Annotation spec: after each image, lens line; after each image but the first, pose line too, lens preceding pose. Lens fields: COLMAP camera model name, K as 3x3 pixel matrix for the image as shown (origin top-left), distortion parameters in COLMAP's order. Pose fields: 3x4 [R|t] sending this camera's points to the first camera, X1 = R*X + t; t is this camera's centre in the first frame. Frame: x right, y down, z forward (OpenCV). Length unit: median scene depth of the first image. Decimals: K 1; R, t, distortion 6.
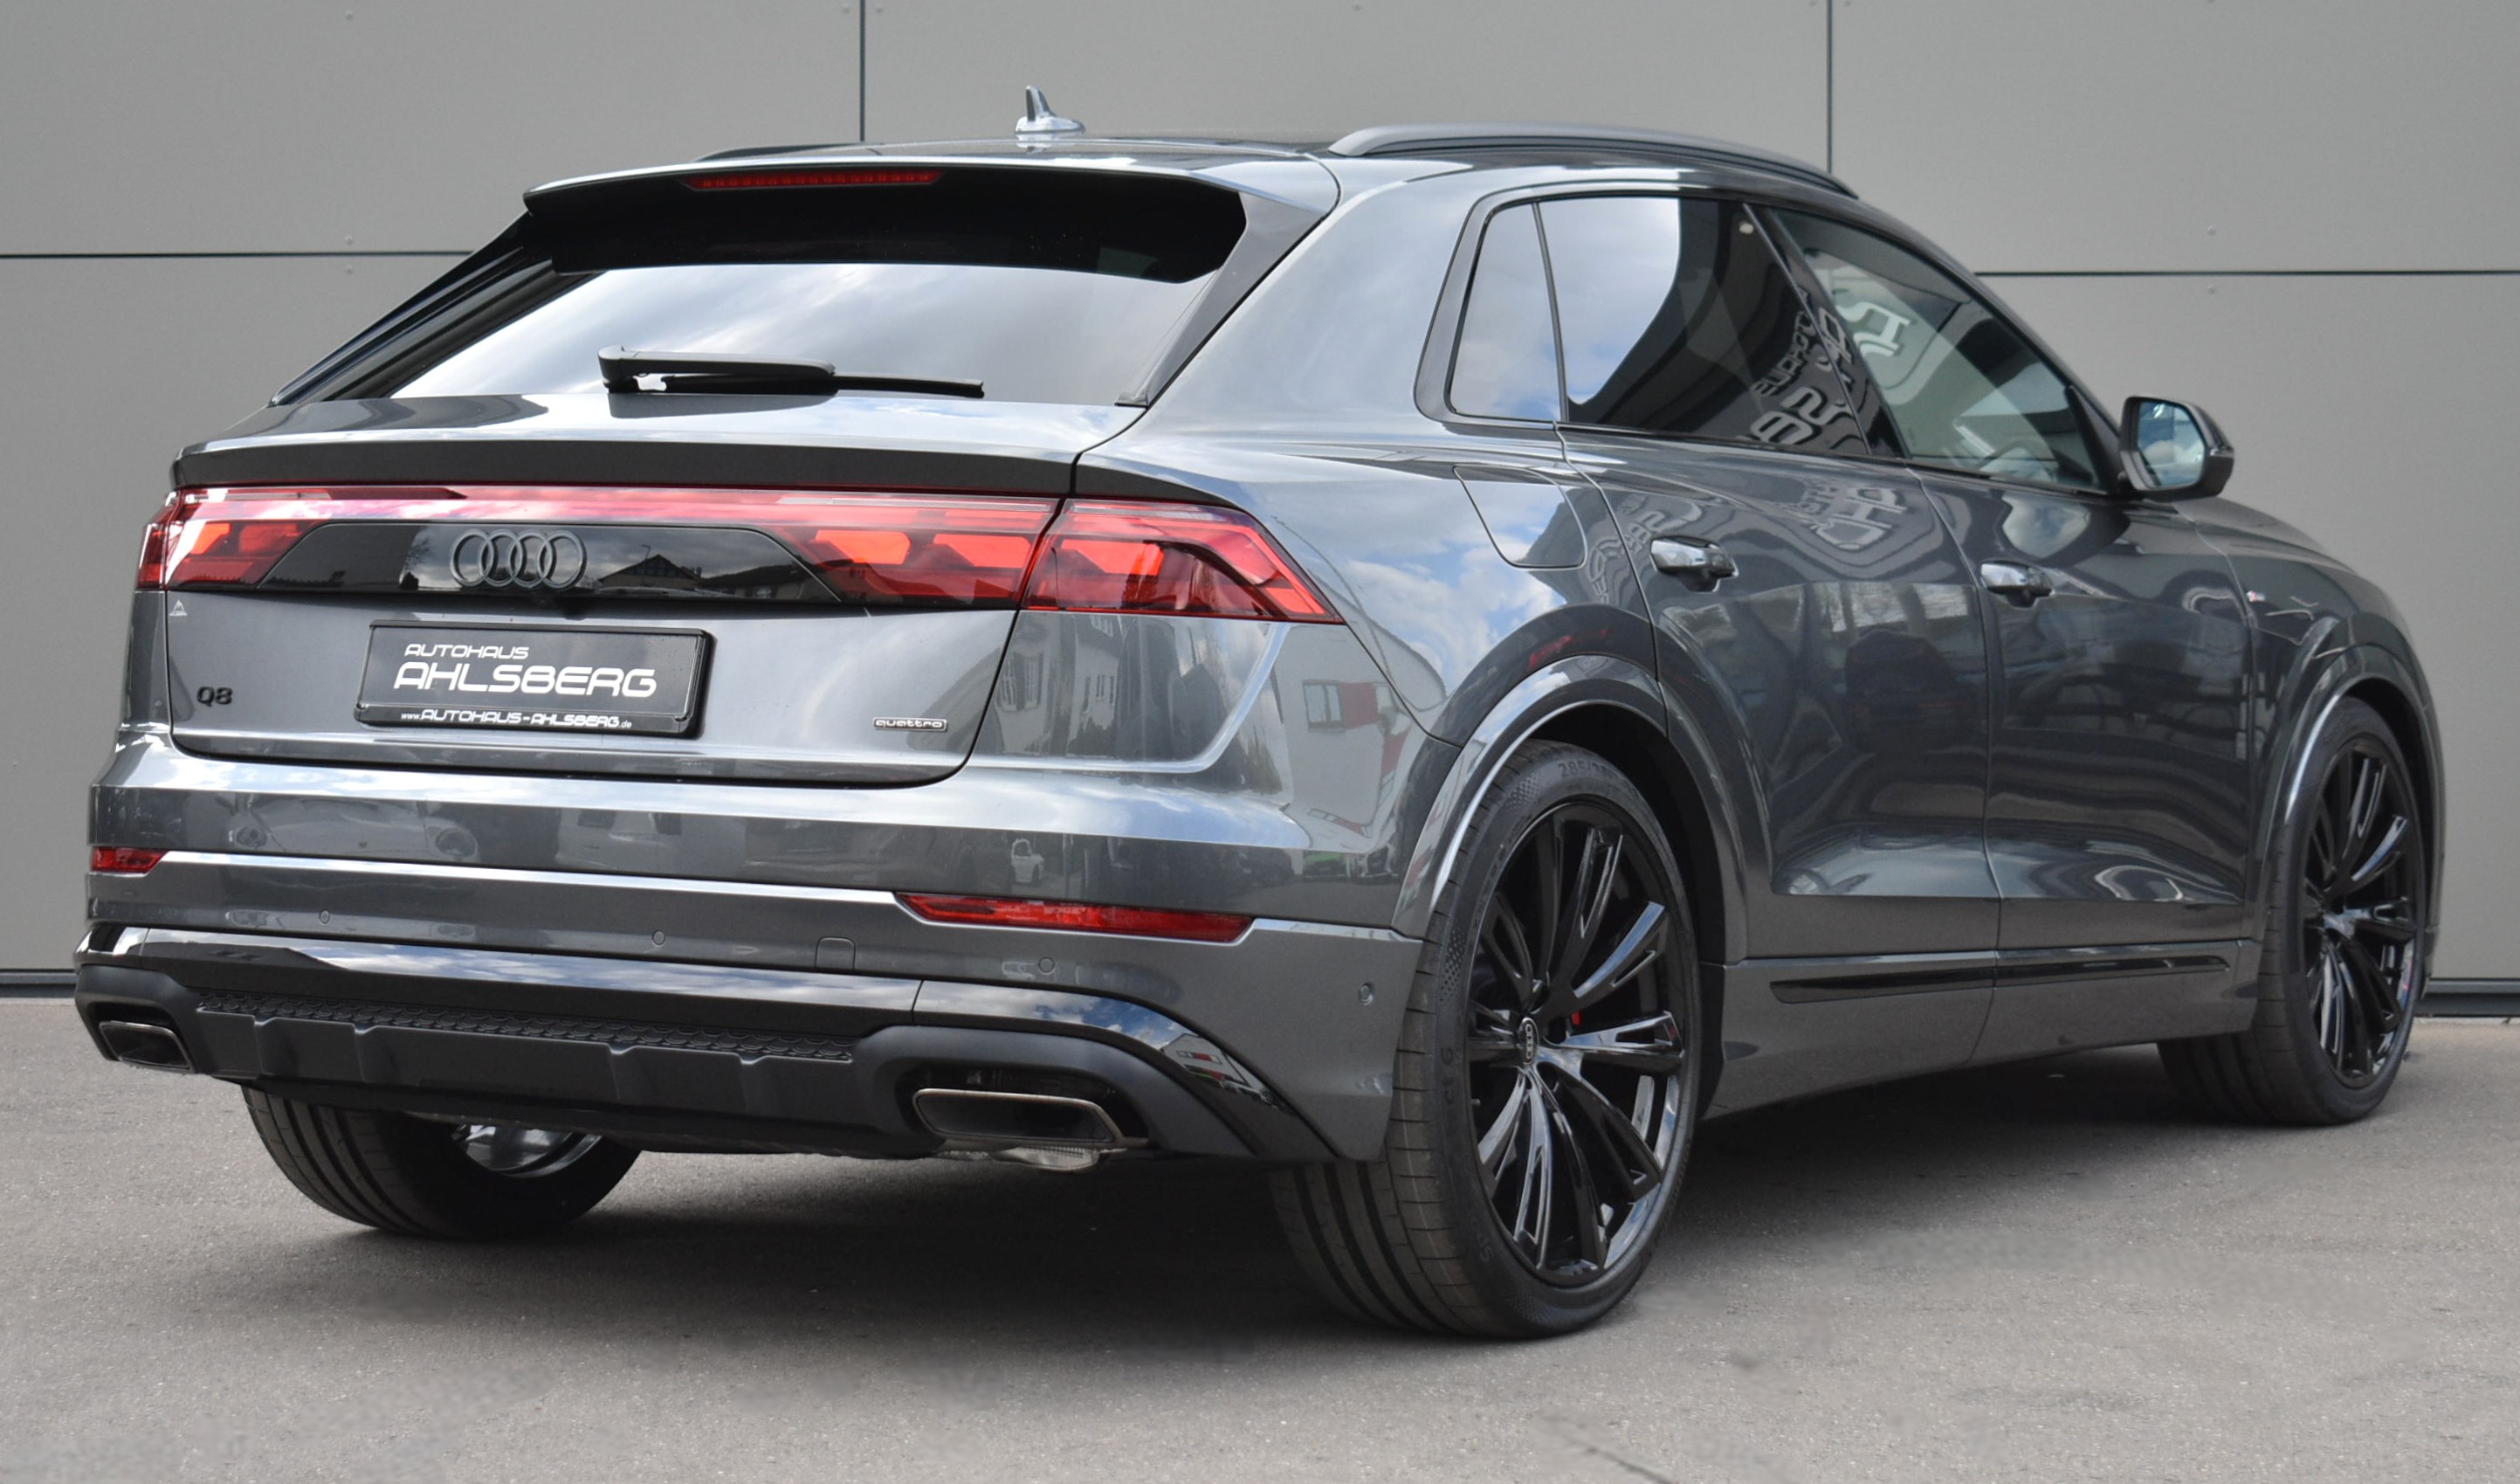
lens RADIAL K [[5470.4, 0, 1251.7], [0, 5470.4, 740.2], [0, 0, 1]] dist [0.024725, 0.000000]
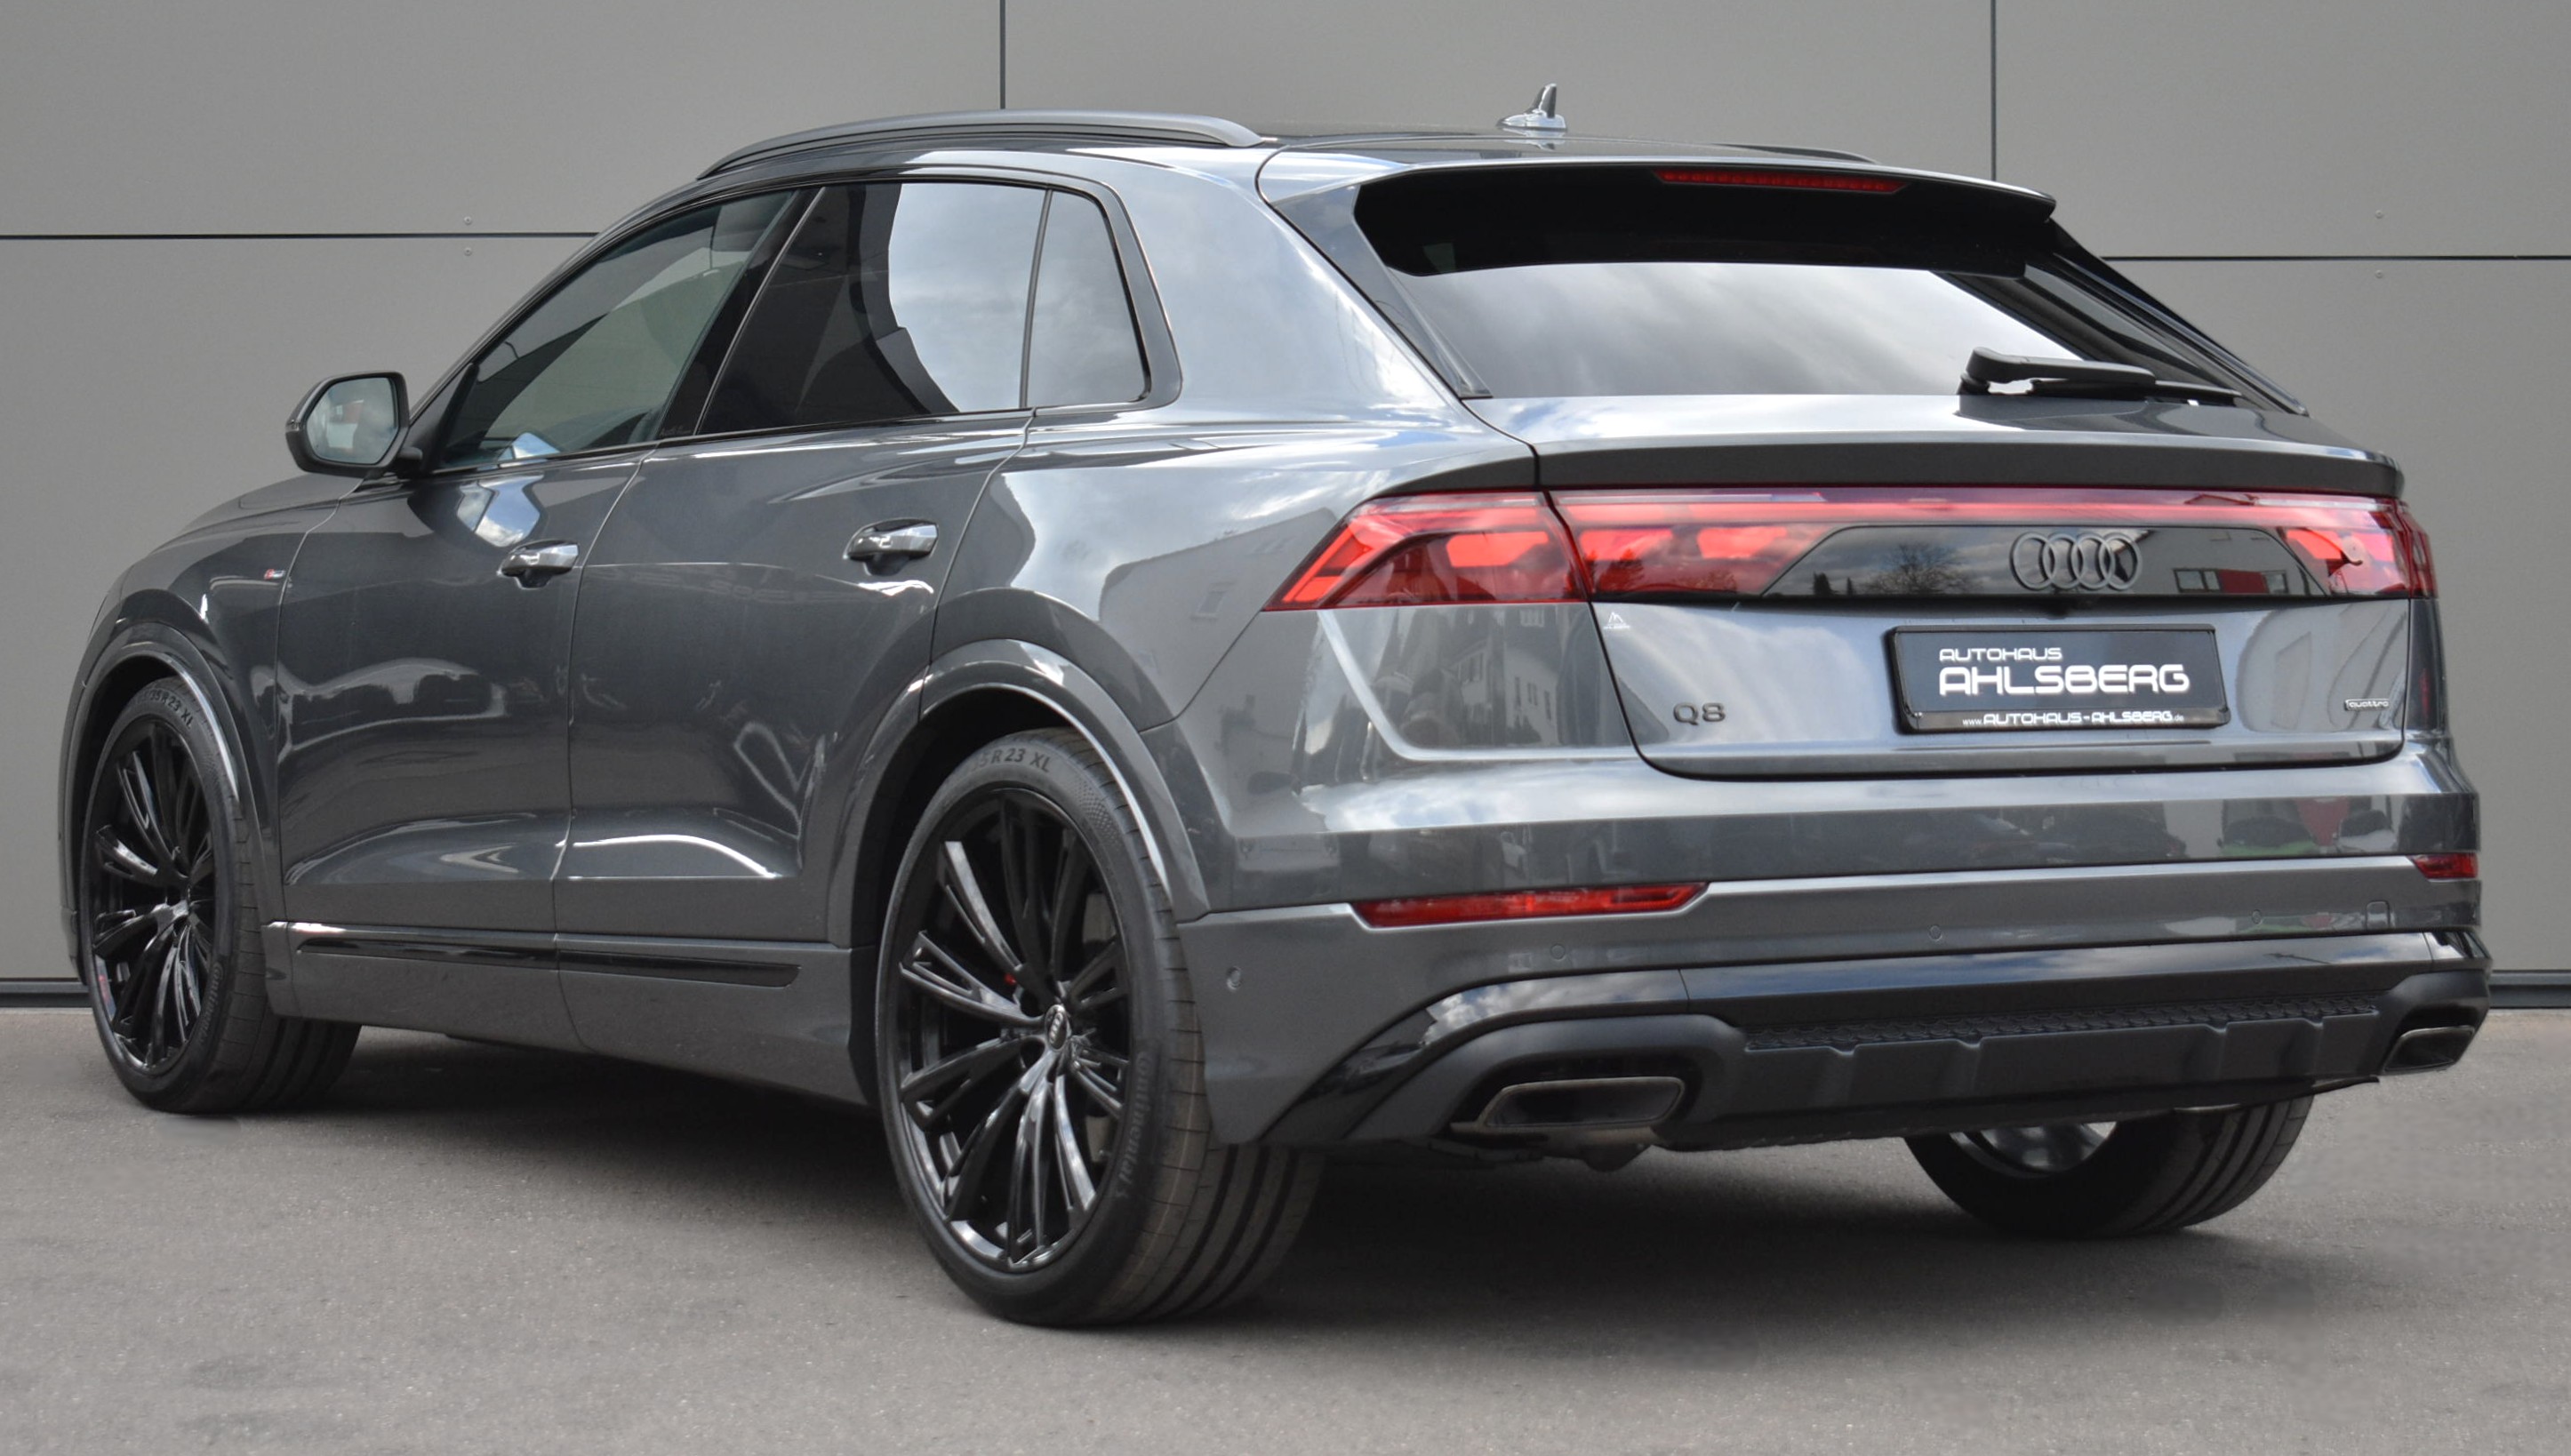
lens RADIAL K [[5532.2, 0, 1281.0], [0, 5532.2, 719.5], [0, 0, 1]] dist [0.083577, 0.000000]
pose [[0.439042, -0.044066, 0.897385, -1.114766], [0.035328, 0.998871, 0.031766, -0.041402], [-0.897772, 0.017757, 0.440103, 0.677433]]
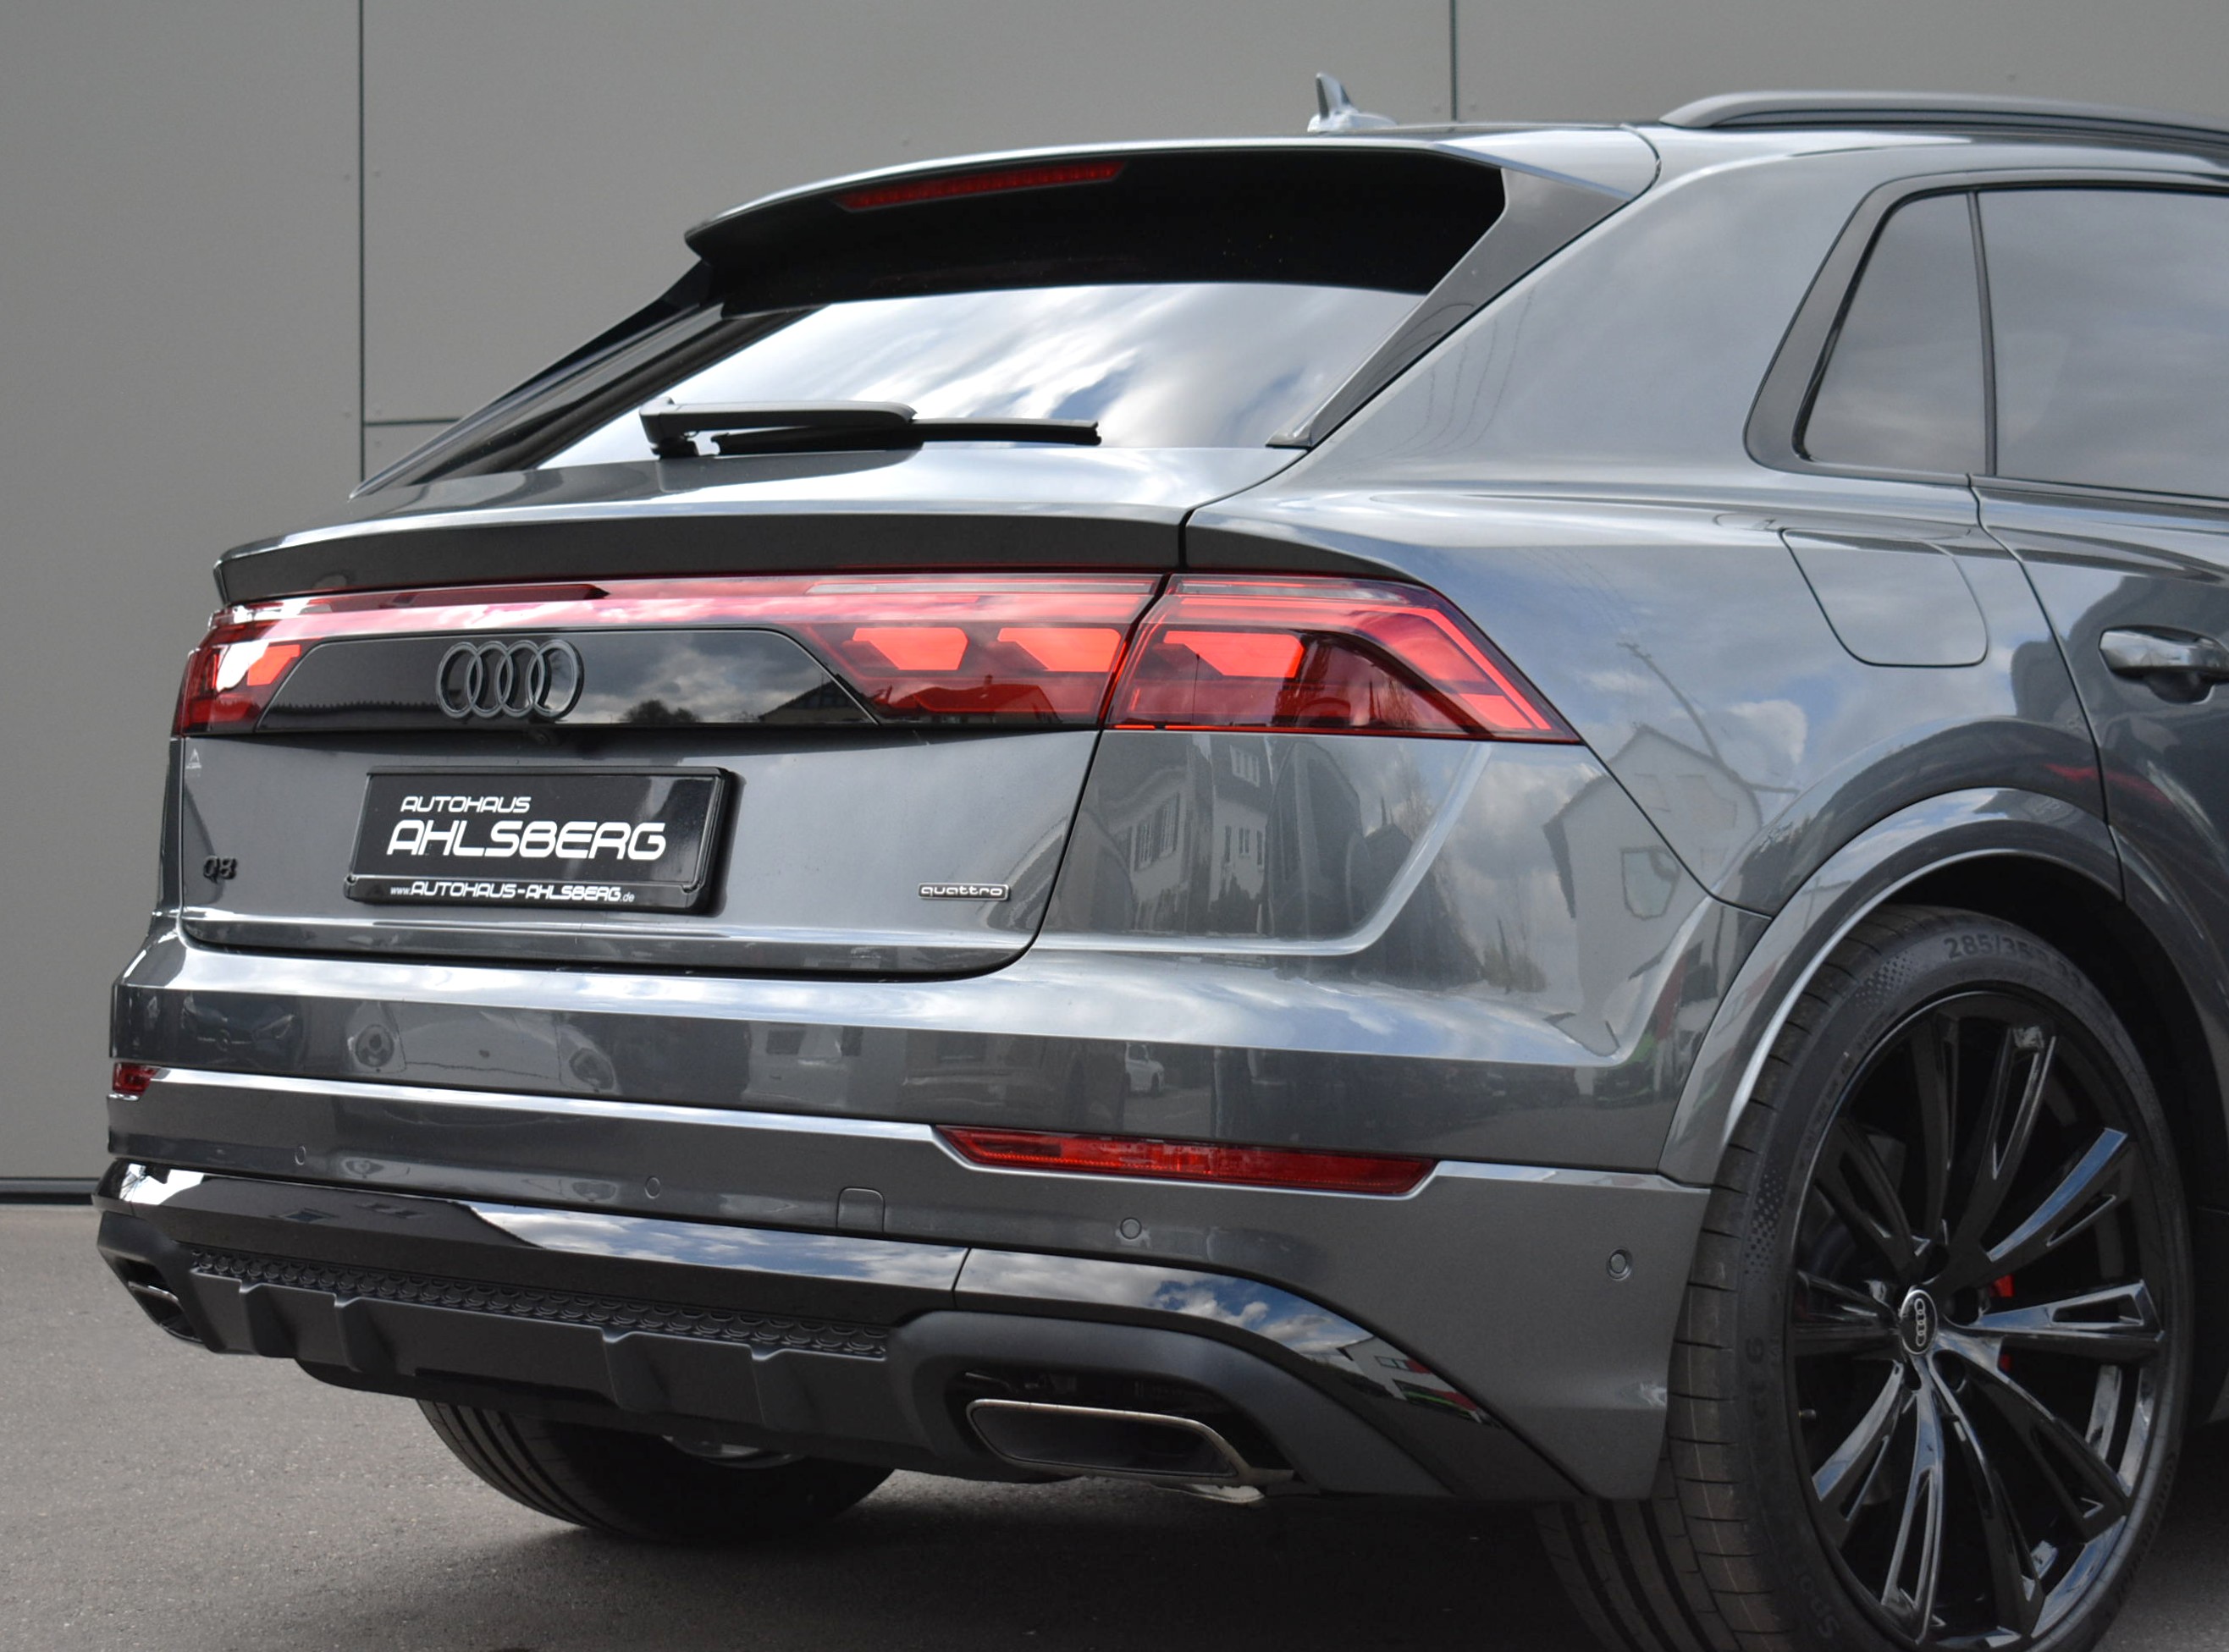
lens RADIAL K [[4997.8, 0, 1134.6], [0, 4997.8, 817.4], [0, 0, 1]] dist [-0.089451, 0.000000]
pose [[0.973839, -0.015470, -0.226713, 0.104581], [0.010006, 0.999632, -0.025230, 0.003997], [0.227019, 0.022301, 0.973635, 0.348988]]
